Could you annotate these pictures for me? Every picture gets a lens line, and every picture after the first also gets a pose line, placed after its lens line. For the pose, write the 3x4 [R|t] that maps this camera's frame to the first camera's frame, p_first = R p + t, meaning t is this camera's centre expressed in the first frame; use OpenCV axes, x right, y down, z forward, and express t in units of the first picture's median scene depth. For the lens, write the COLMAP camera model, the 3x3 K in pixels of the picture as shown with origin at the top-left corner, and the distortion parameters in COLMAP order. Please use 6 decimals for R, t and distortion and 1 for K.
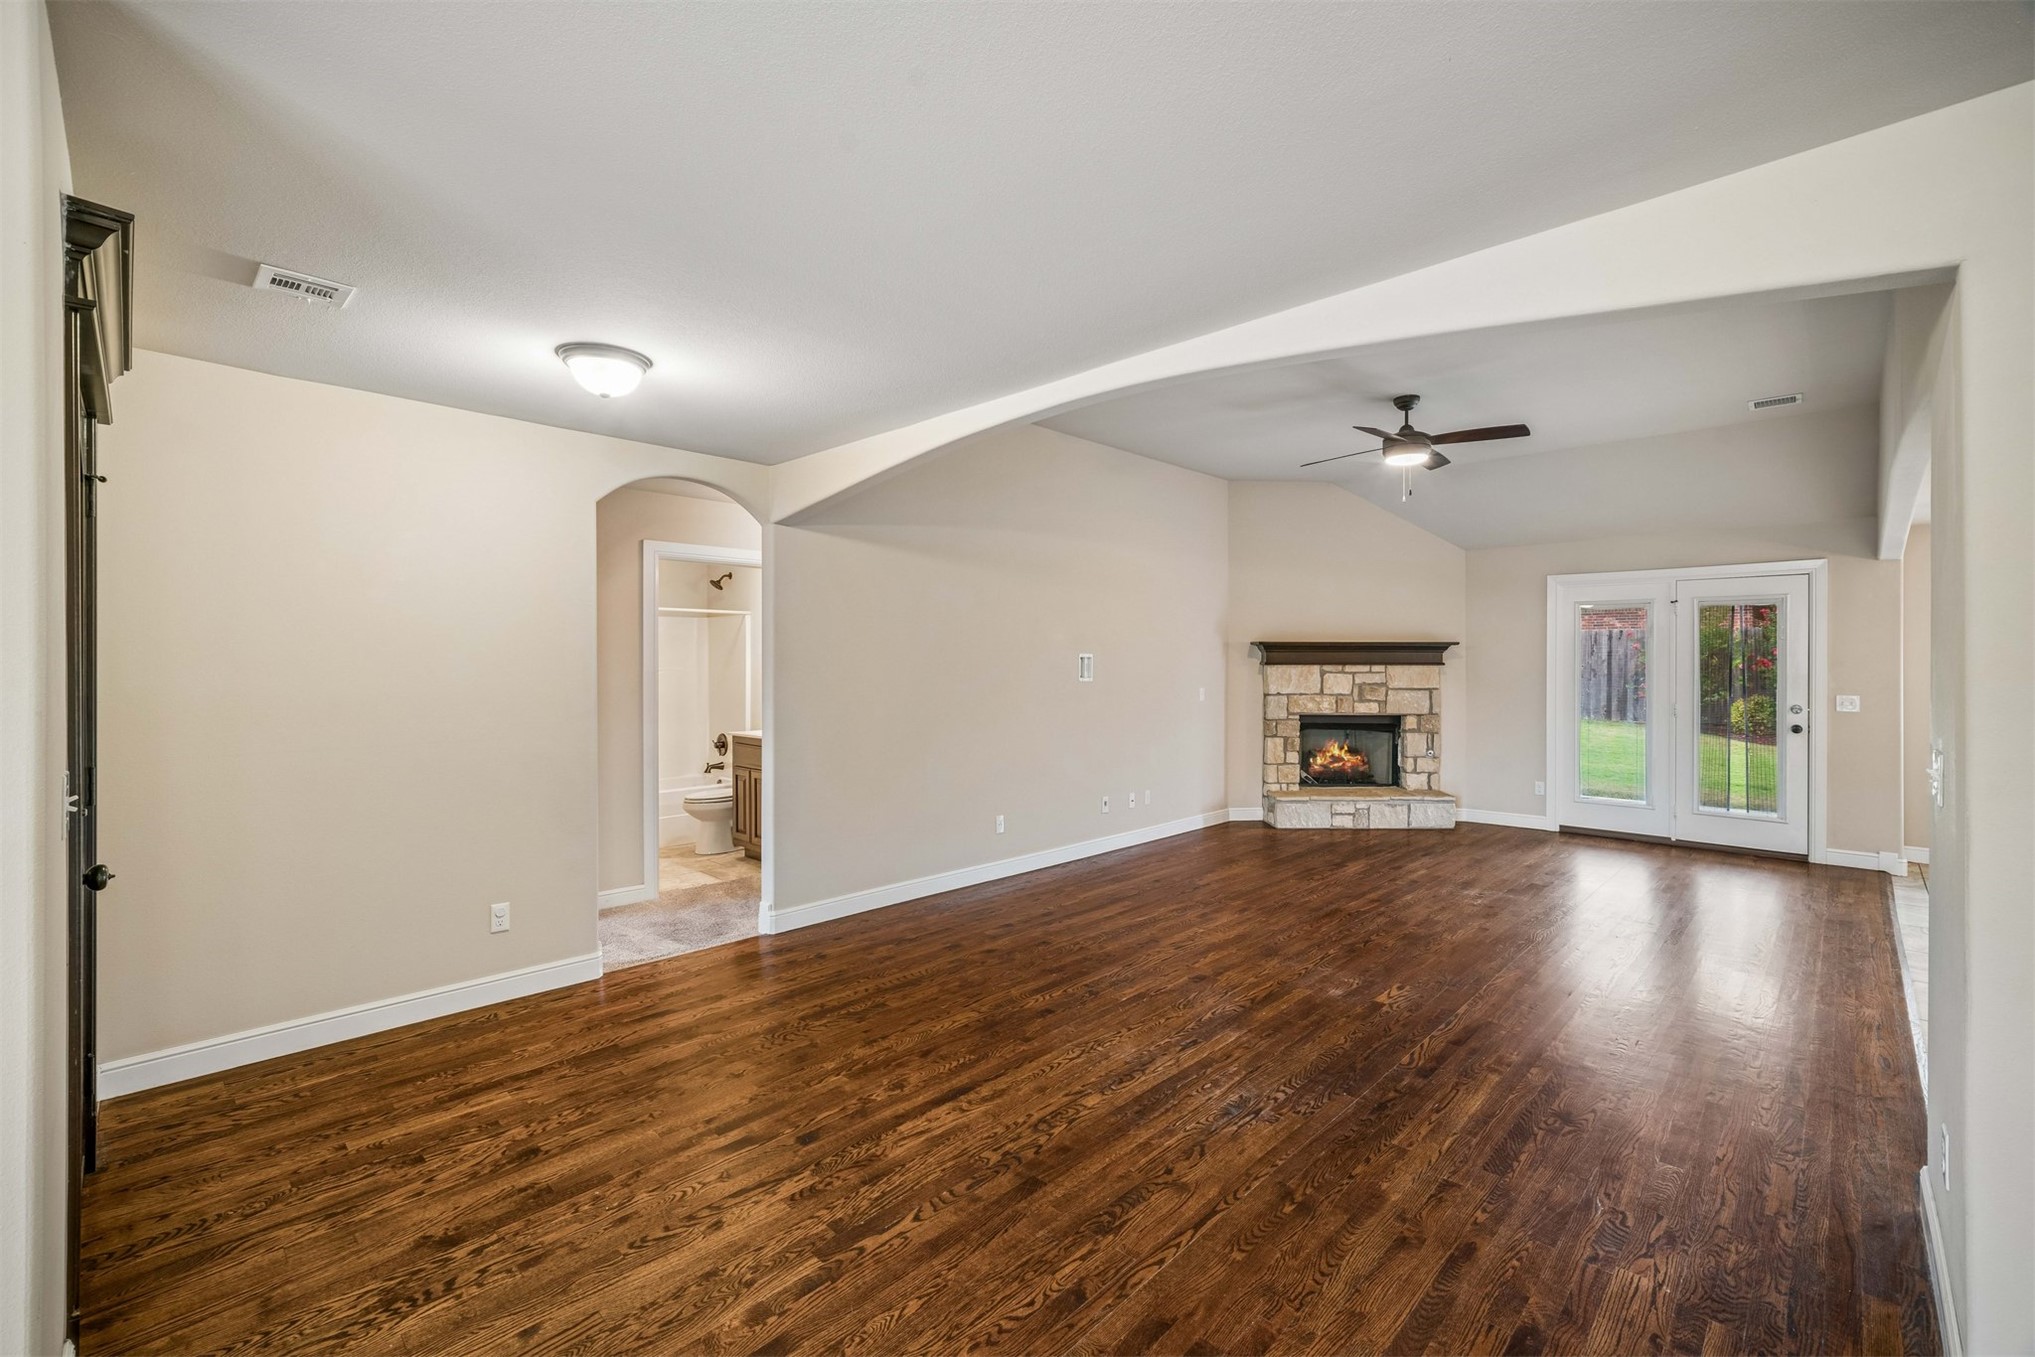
lens RADIAL K [[867.9, 0, 1003.0], [0, 867.9, 665.2], [0, 0, 1]] dist [-0.022505, 0.011571]
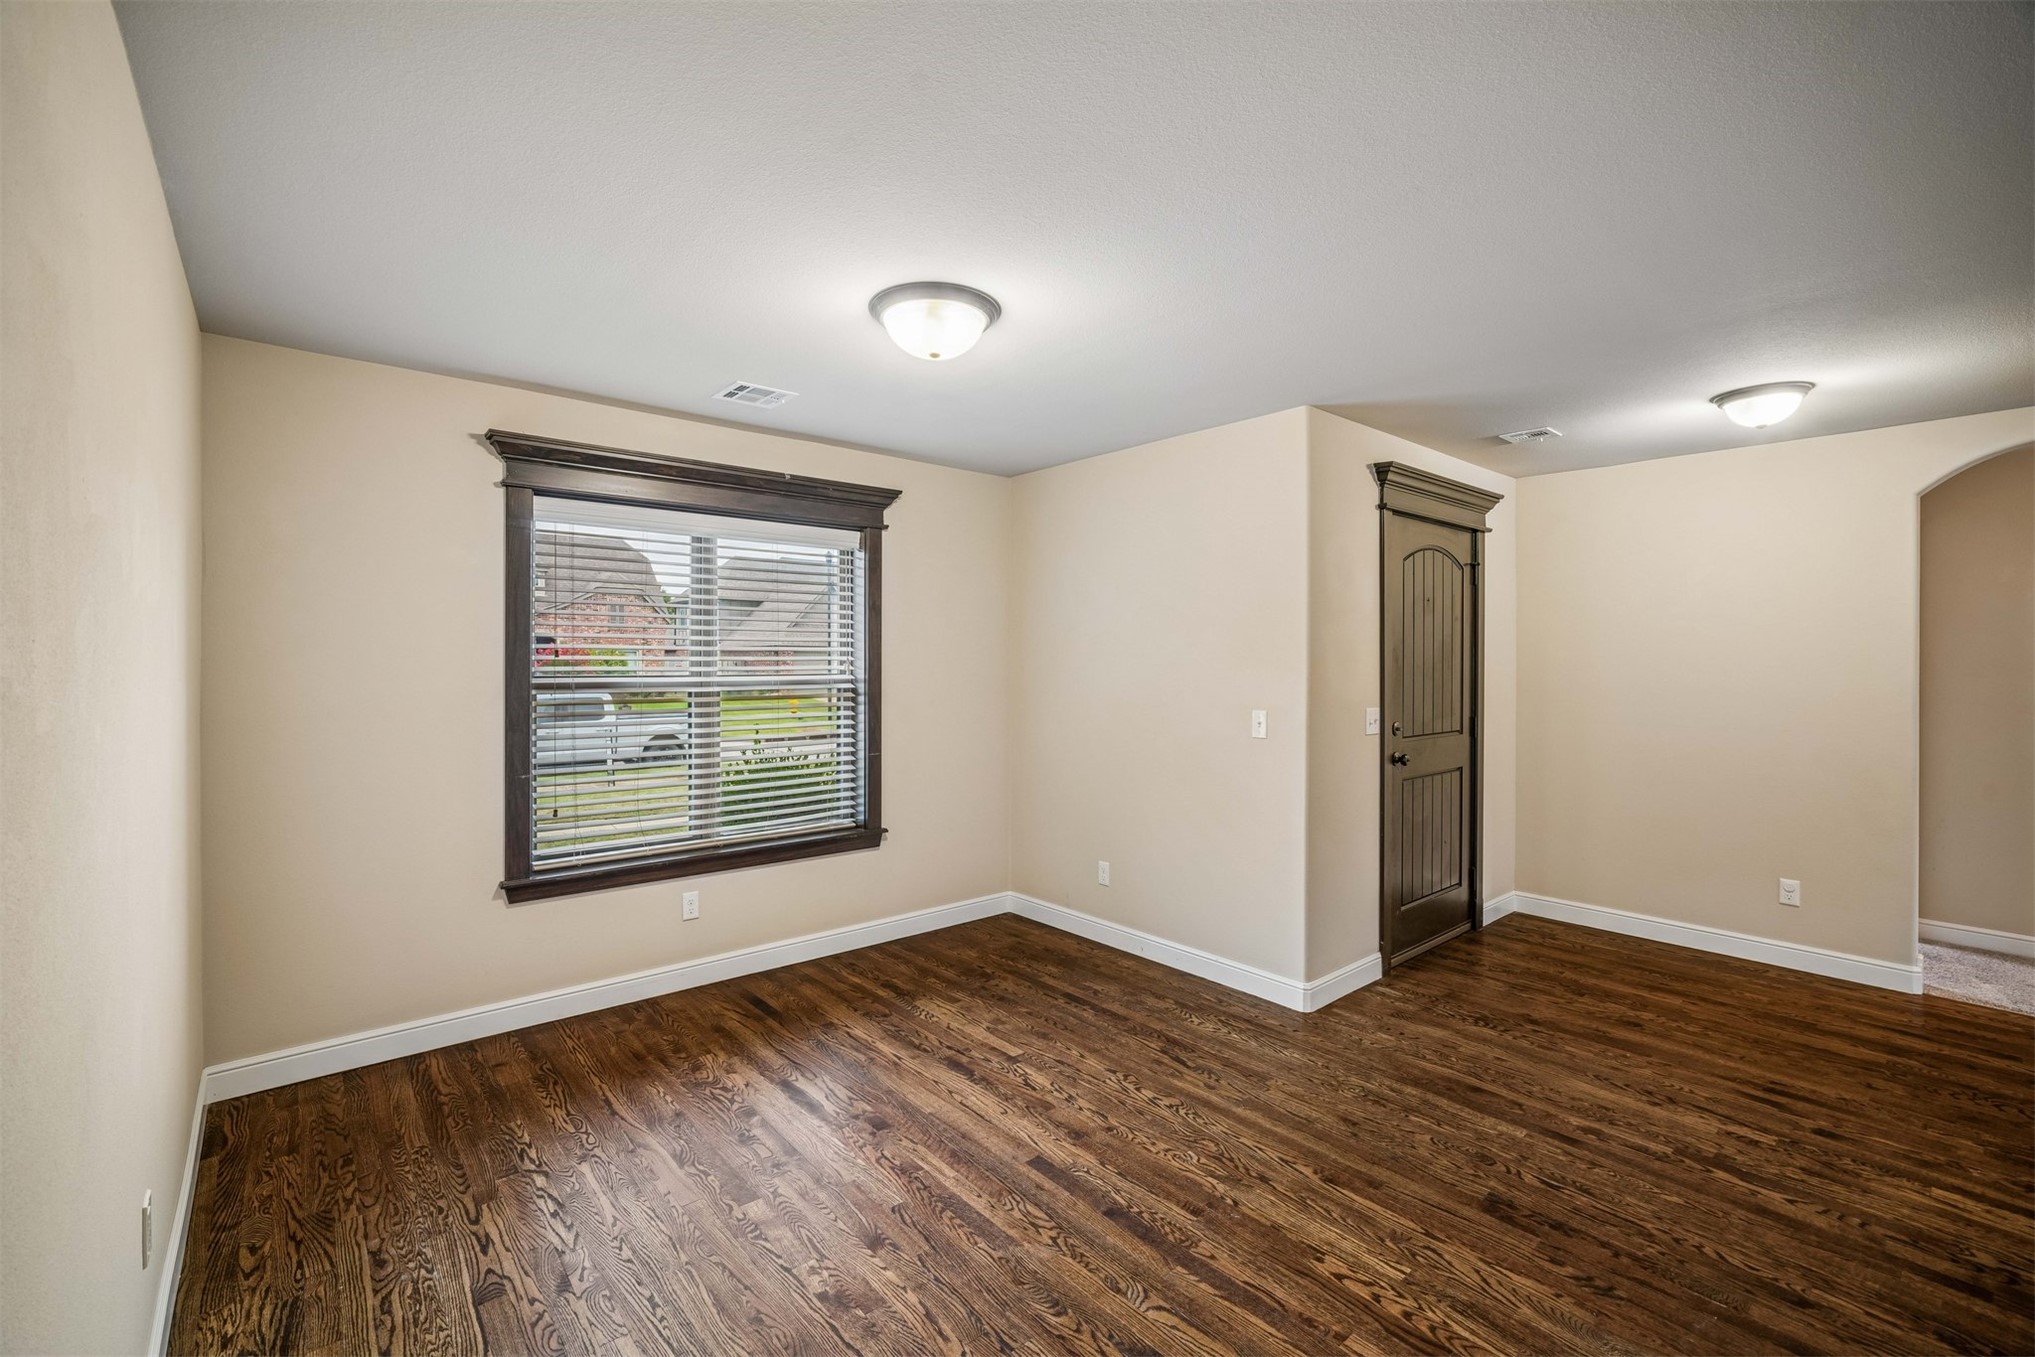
lens RADIAL K [[867.9, 0, 1003.0], [0, 867.9, 665.2], [0, 0, 1]] dist [-0.022505, 0.011571]
pose [[-0.092555, 0.006672, -0.995685, 0.299214], [-0.005831, 0.999957, 0.007243, -0.000575], [0.995691, 0.006476, -0.092512, 0.044796]]
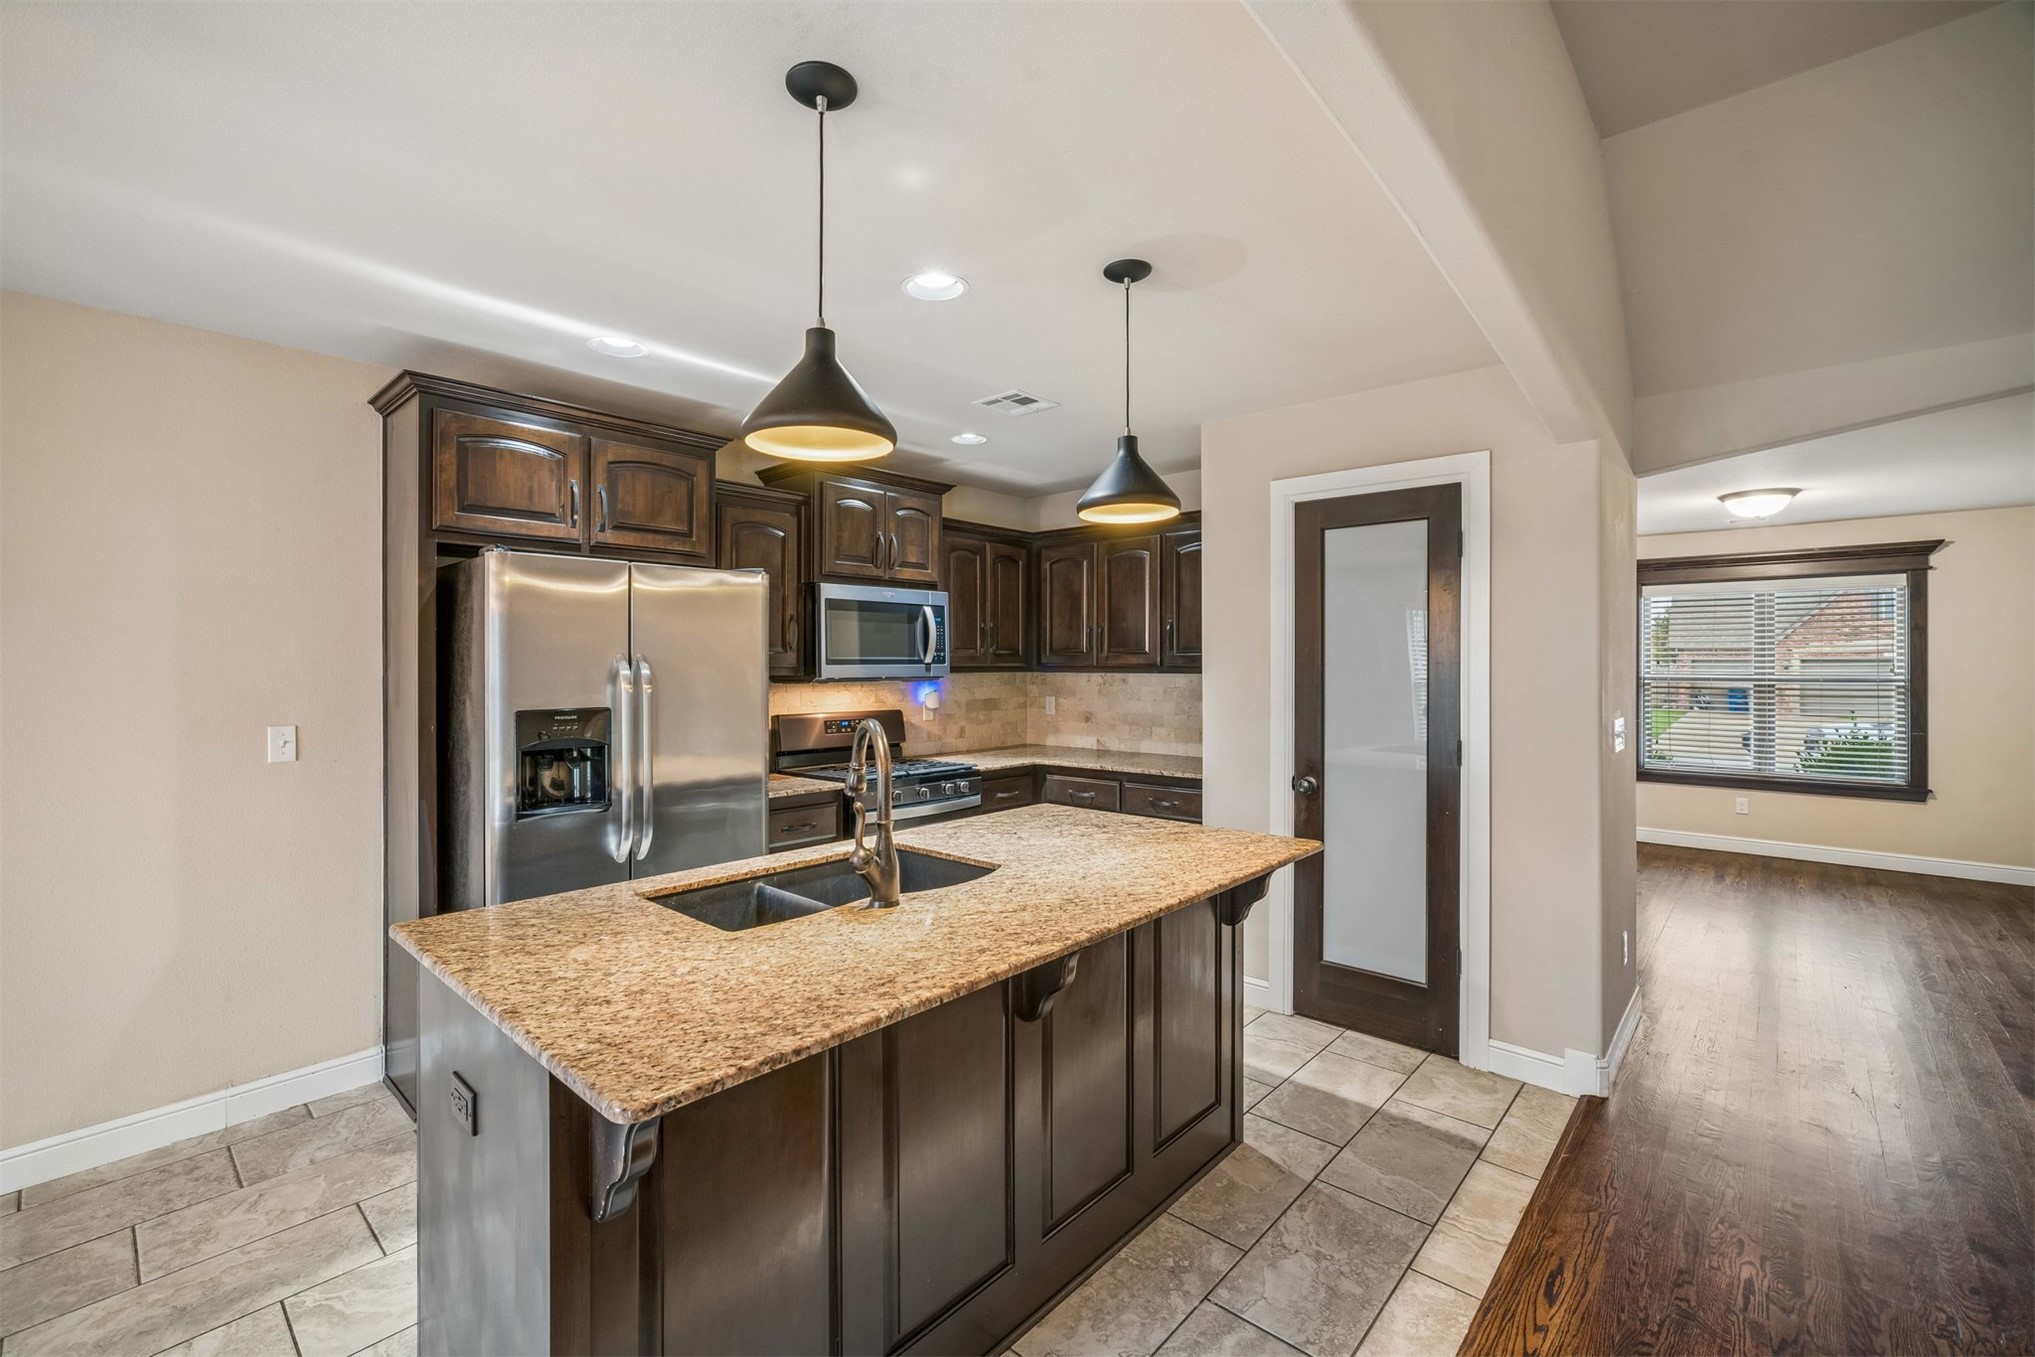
lens RADIAL K [[862.0, 0, 1002.0], [0, 862.0, 666.2], [0, 0, 1]] dist [-0.020168, 0.009462]
pose [[-0.999466, -0.002188, -0.032611, 0.598441], [-0.002295, 0.999992, 0.003264, 0.000753], [0.032603, 0.003337, -0.999463, 0.664844]]
